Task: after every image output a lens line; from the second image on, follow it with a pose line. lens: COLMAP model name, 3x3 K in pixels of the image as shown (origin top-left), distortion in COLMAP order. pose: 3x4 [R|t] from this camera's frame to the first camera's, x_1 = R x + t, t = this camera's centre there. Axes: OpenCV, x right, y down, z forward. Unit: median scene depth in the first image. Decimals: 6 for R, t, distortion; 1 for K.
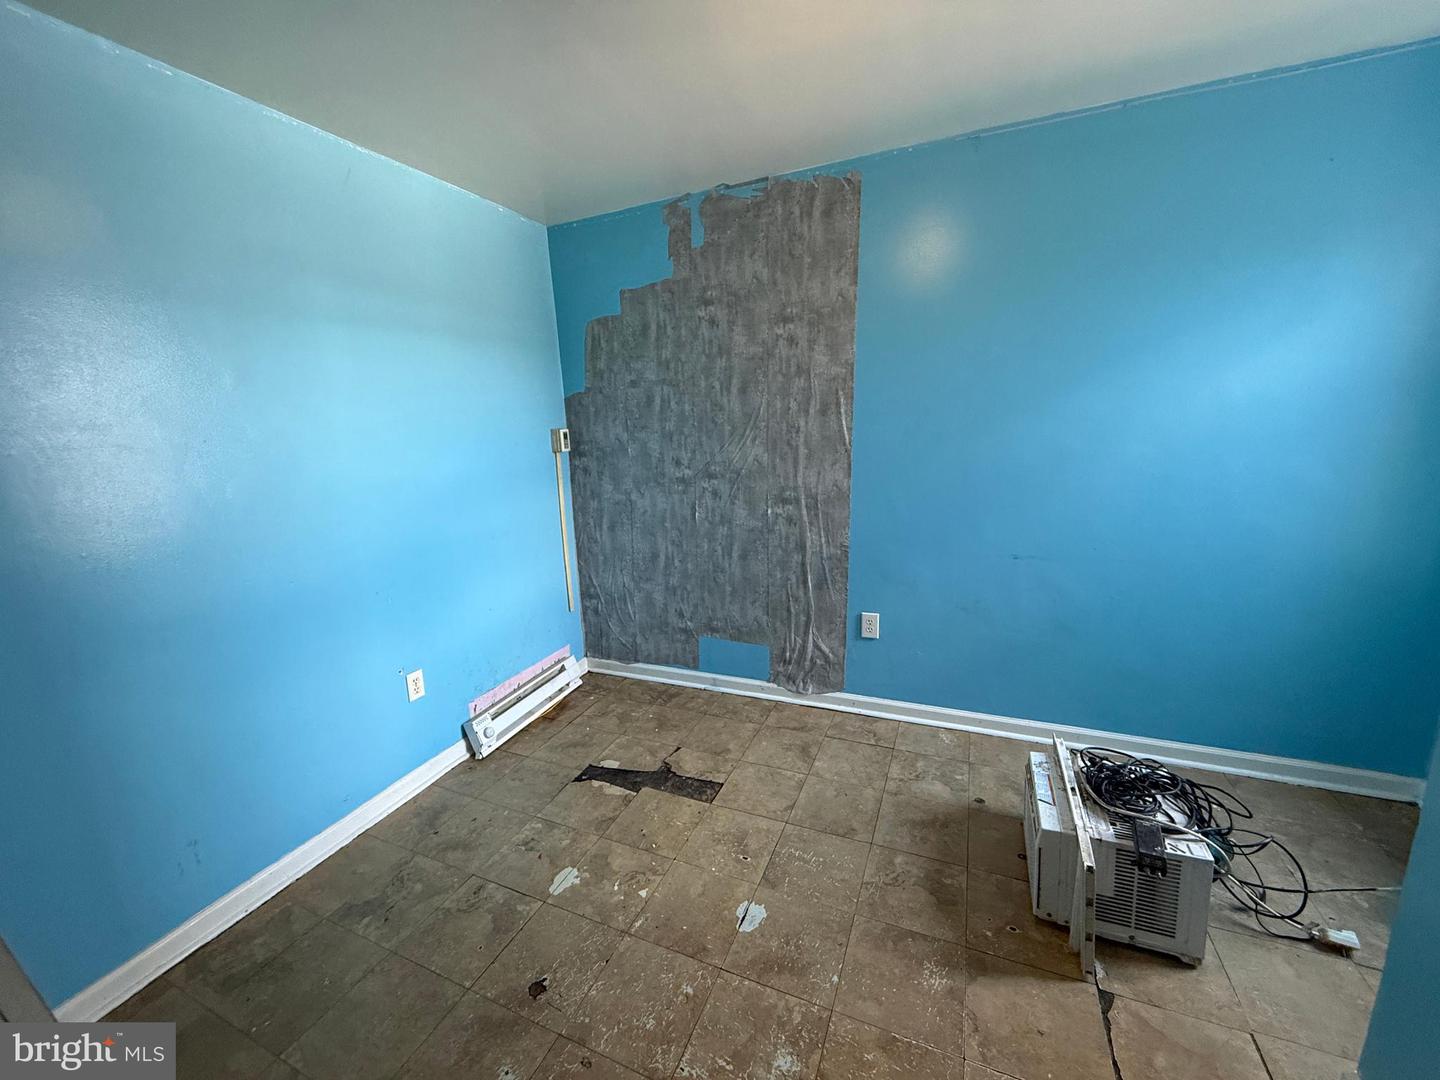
lens RADIAL K [[572.7, 0, 712.8], [0, 572.7, 534.6], [0, 0, 1]] dist [0.000739, 0.000296]
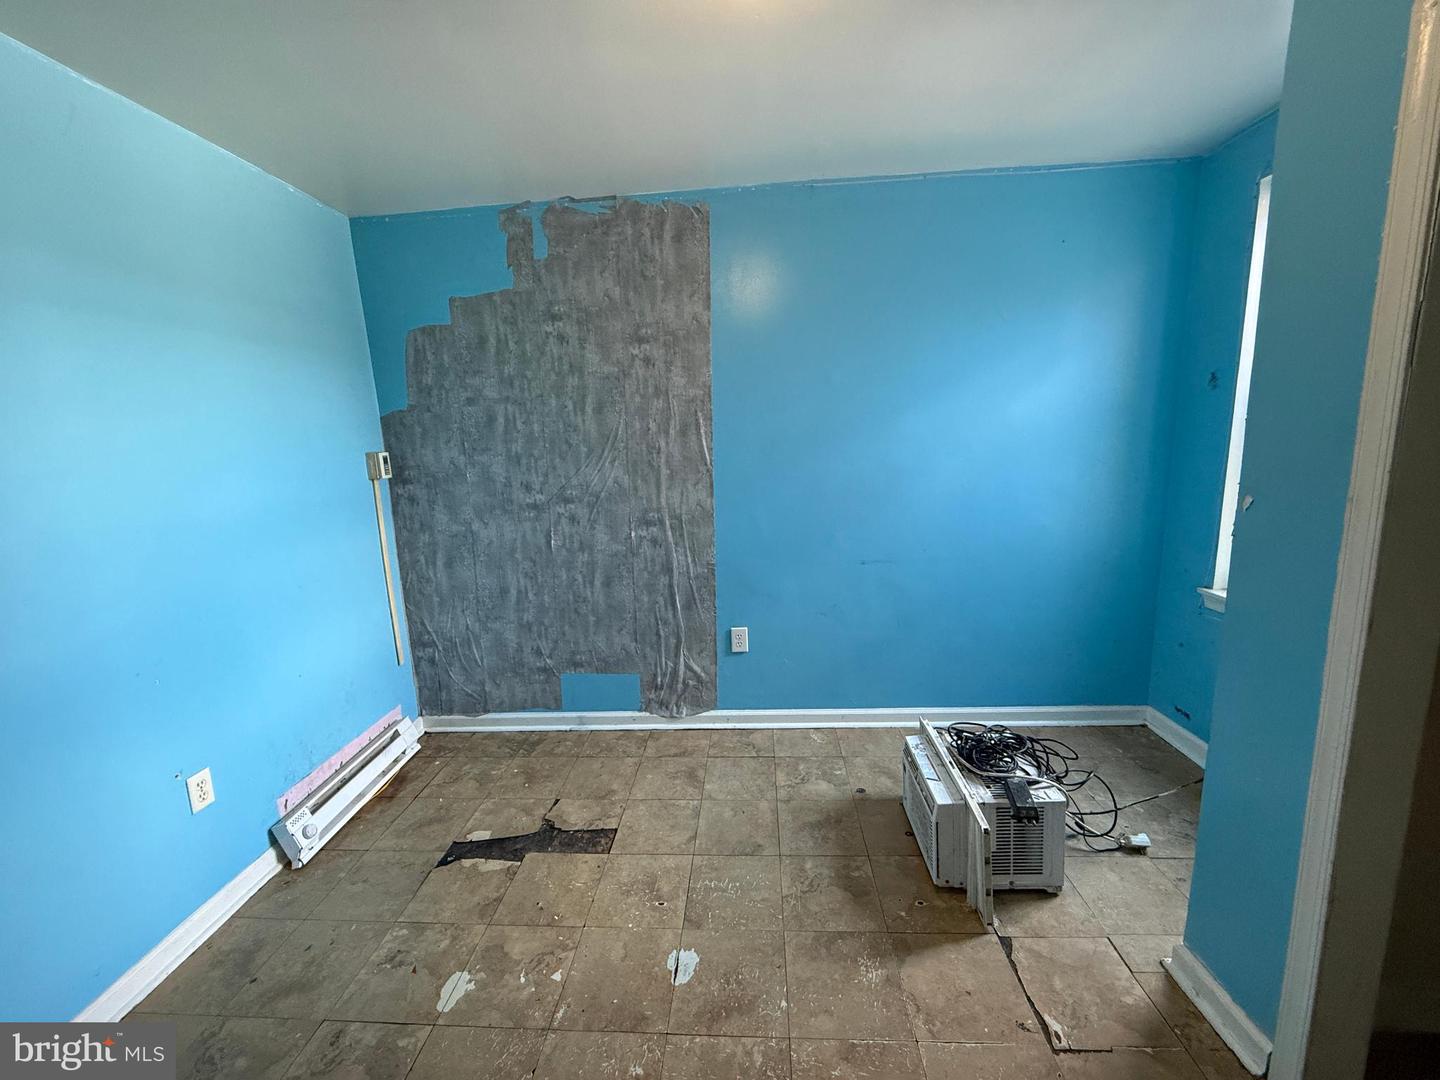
lens RADIAL K [[572.7, 0, 712.8], [0, 572.7, 534.6], [0, 0, 1]] dist [0.000739, 0.000296]
pose [[0.941674, -0.057534, 0.331572, -0.105290], [0.070535, 0.997136, -0.027299, -0.004577], [-0.329052, 0.049094, 0.943035, 0.044207]]
